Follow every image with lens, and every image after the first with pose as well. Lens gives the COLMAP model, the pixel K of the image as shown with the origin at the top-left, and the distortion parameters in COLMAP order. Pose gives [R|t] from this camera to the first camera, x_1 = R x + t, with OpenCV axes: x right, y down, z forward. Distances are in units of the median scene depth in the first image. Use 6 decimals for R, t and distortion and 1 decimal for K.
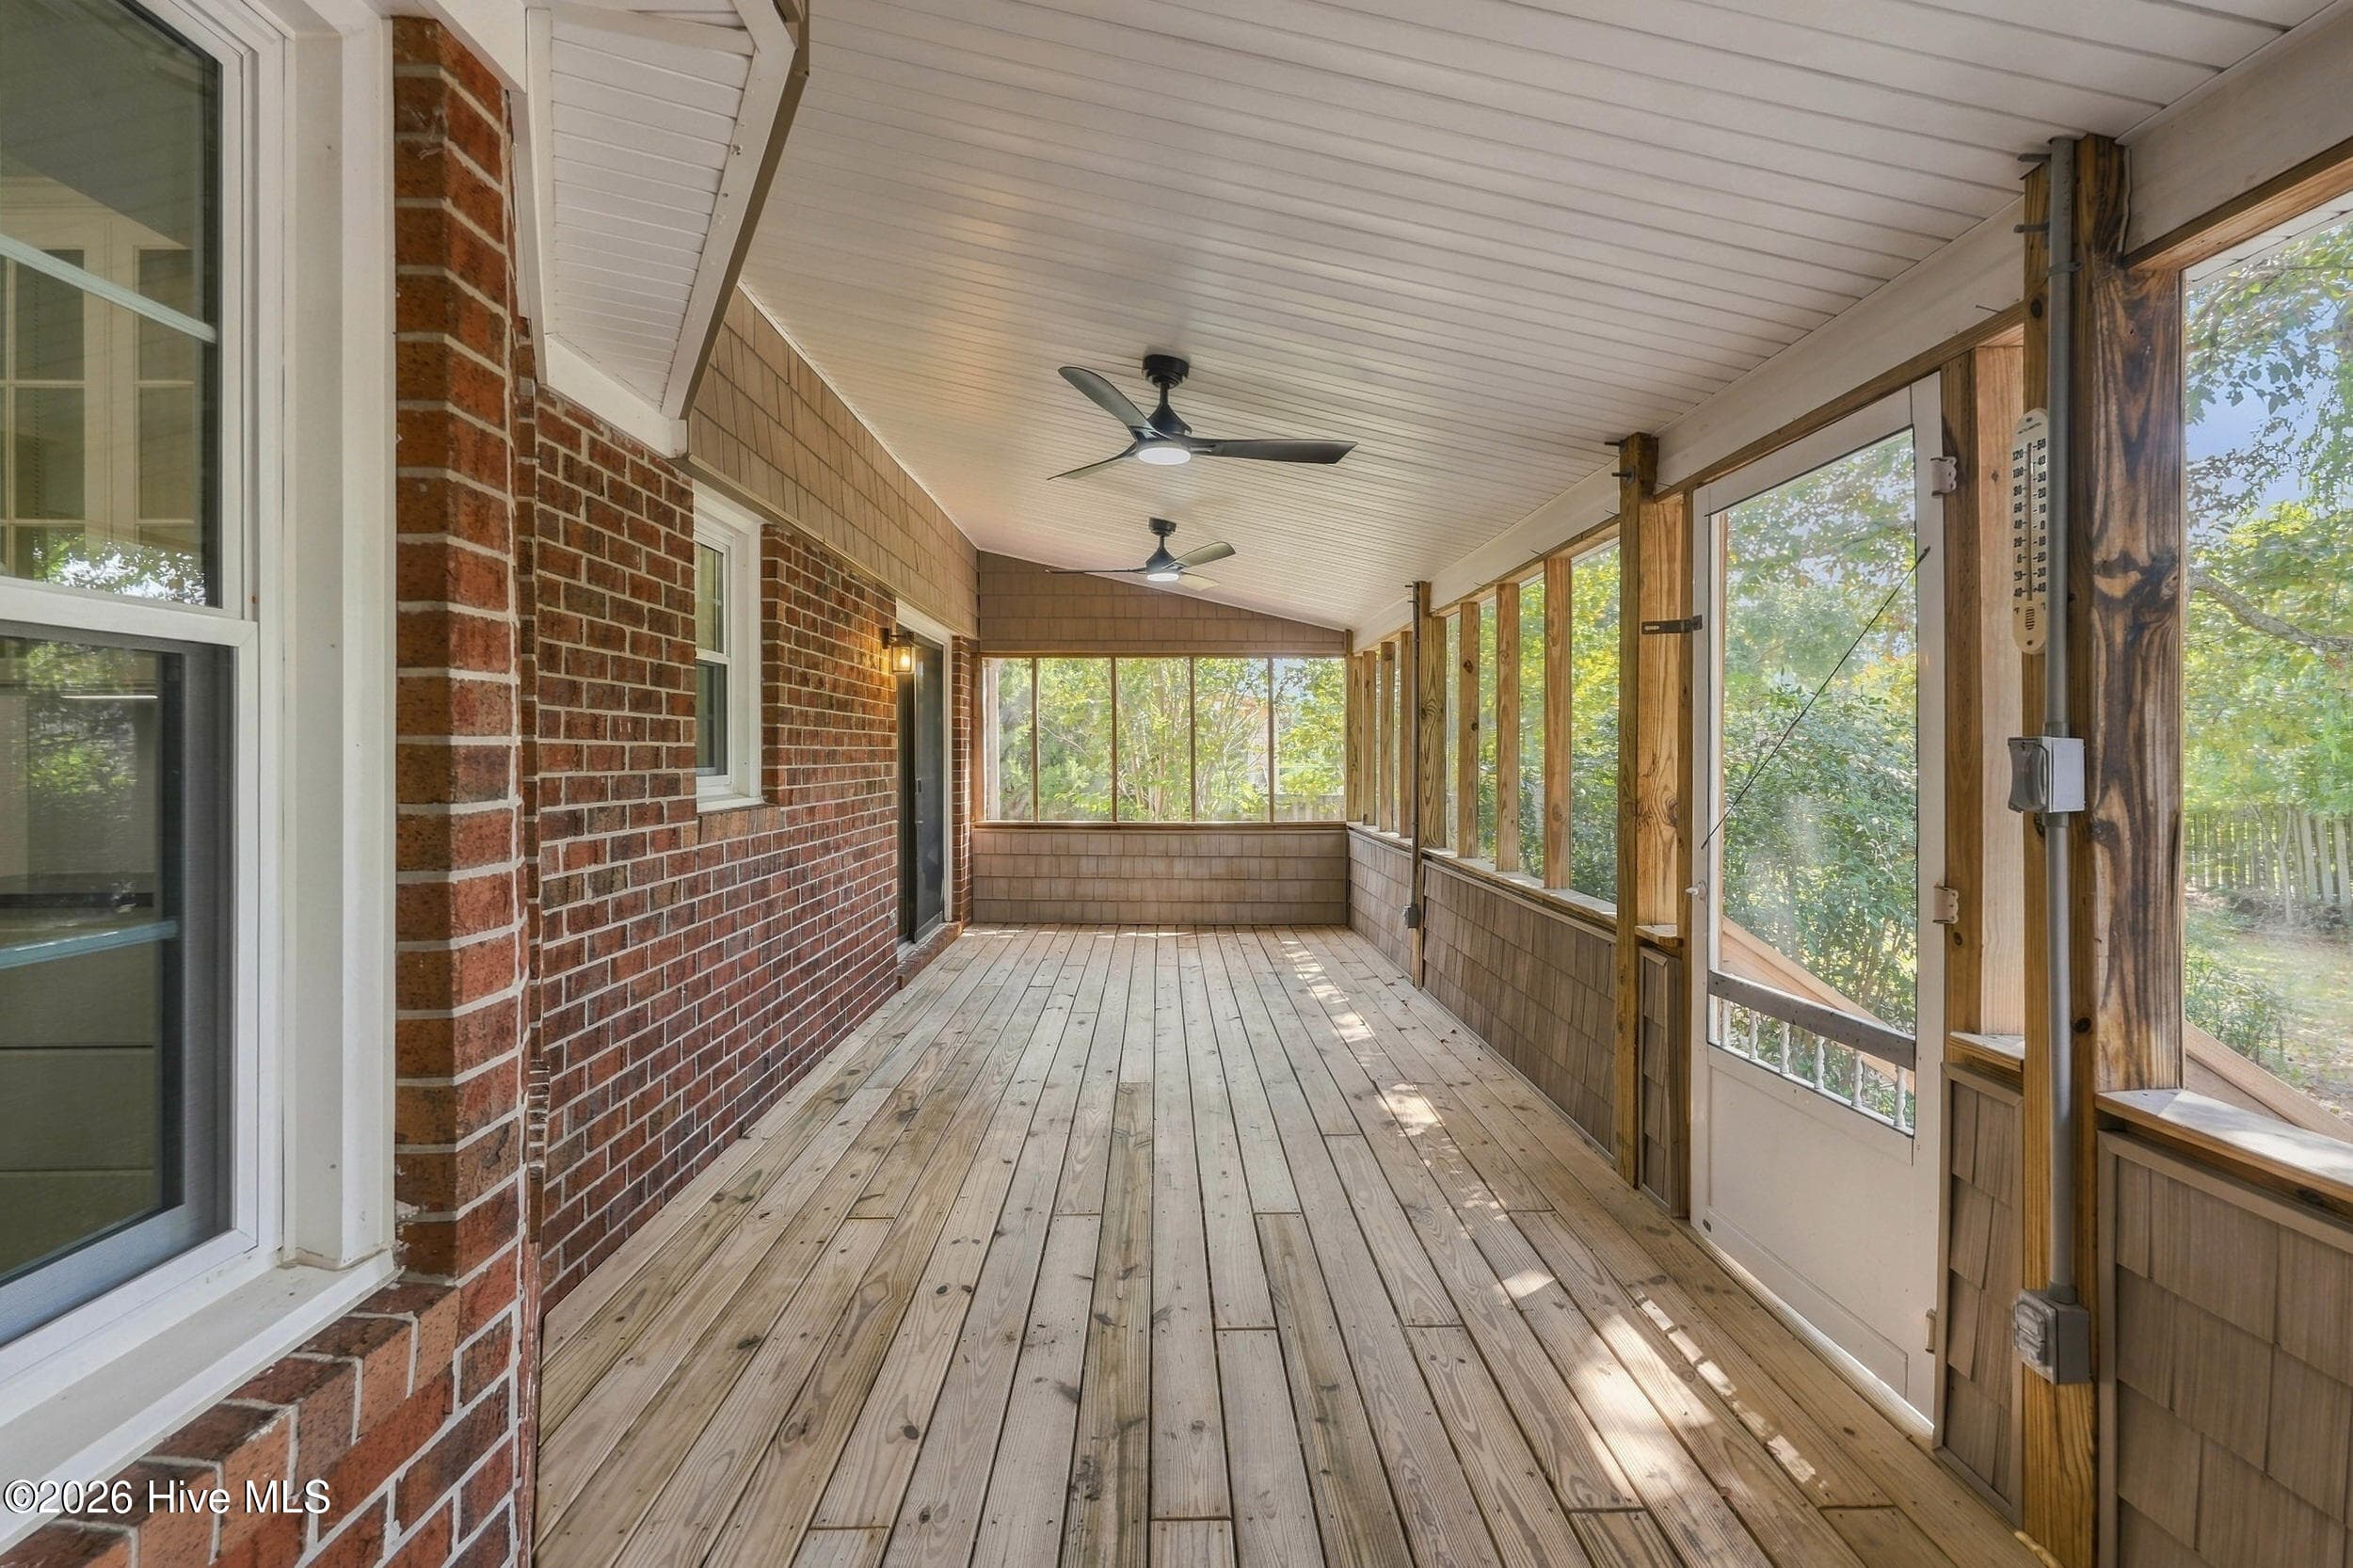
lens RADIAL K [[1066.5, 0, 1181.4], [0, 1066.5, 749.4], [0, 0, 1]] dist [0.000544, 0.000345]
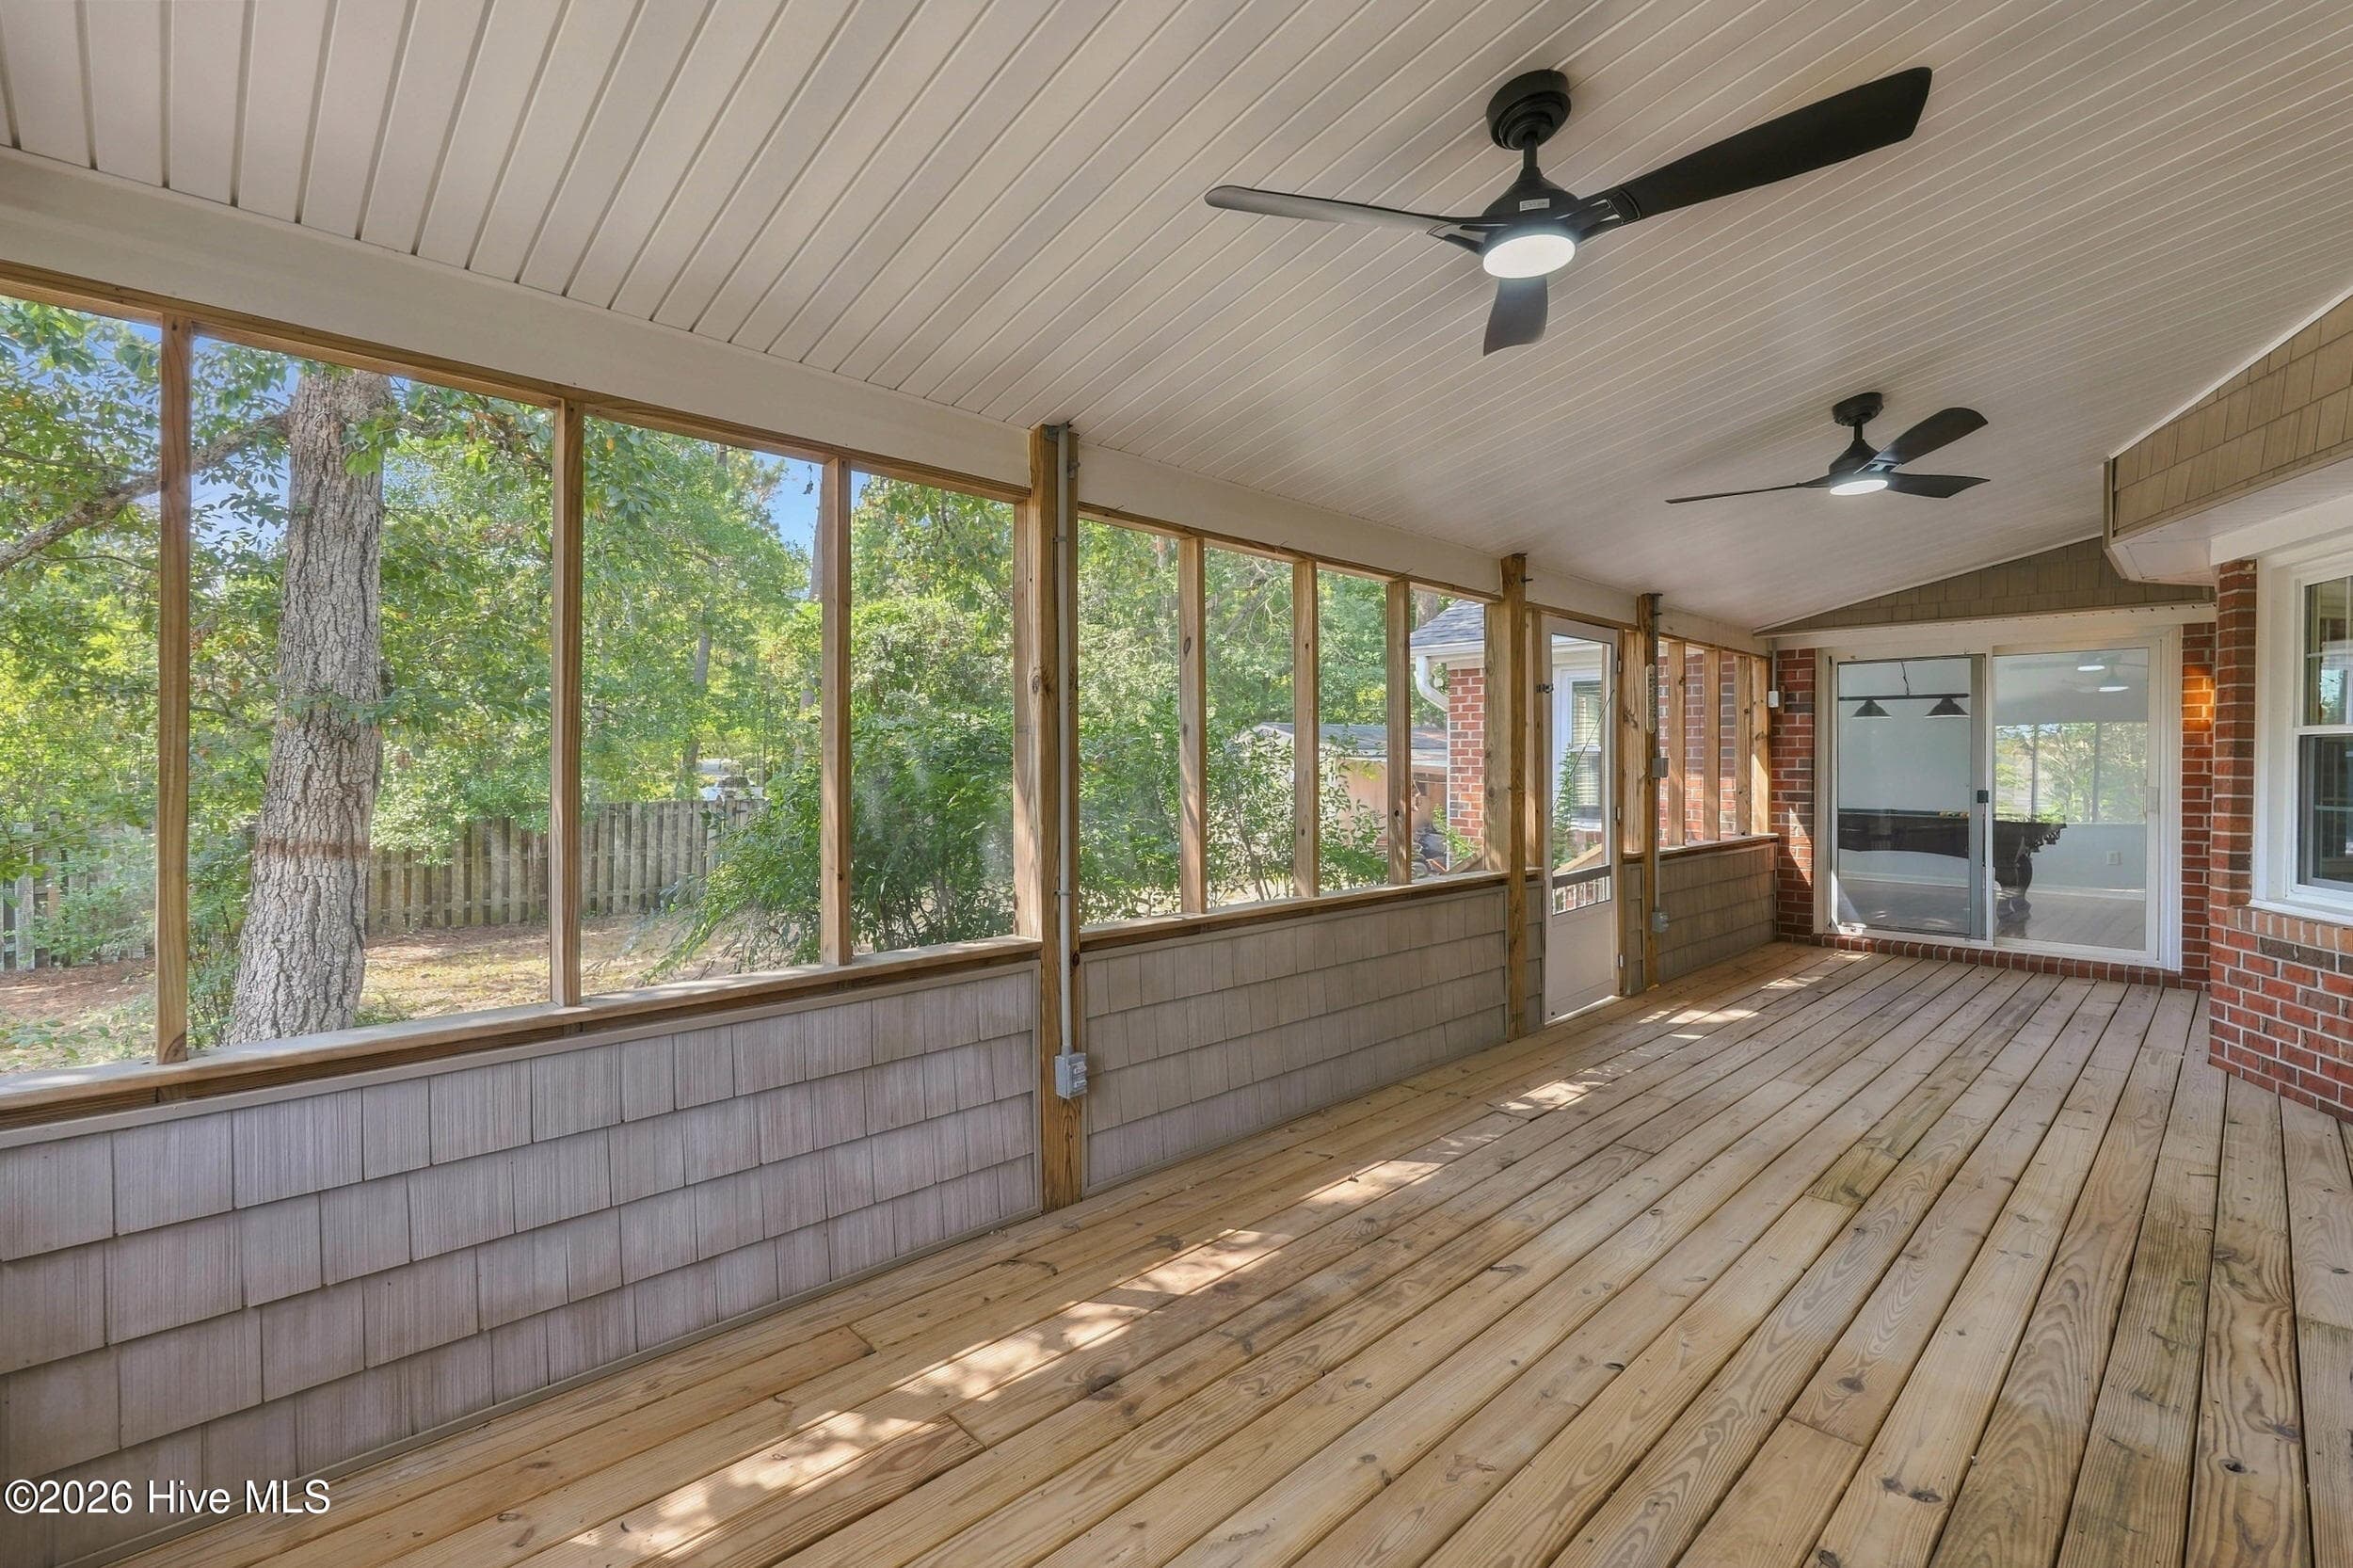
lens RADIAL K [[1028.4, 0, 1176.5], [0, 1028.4, 784.0], [0, 0, 1]] dist [0.002206, 0.000210]
pose [[-0.672875, -0.009759, 0.739692, -0.311201], [0.003370, 0.999862, 0.016258, 0.007460], [-0.739748, 0.013432, -0.672749, 2.112983]]
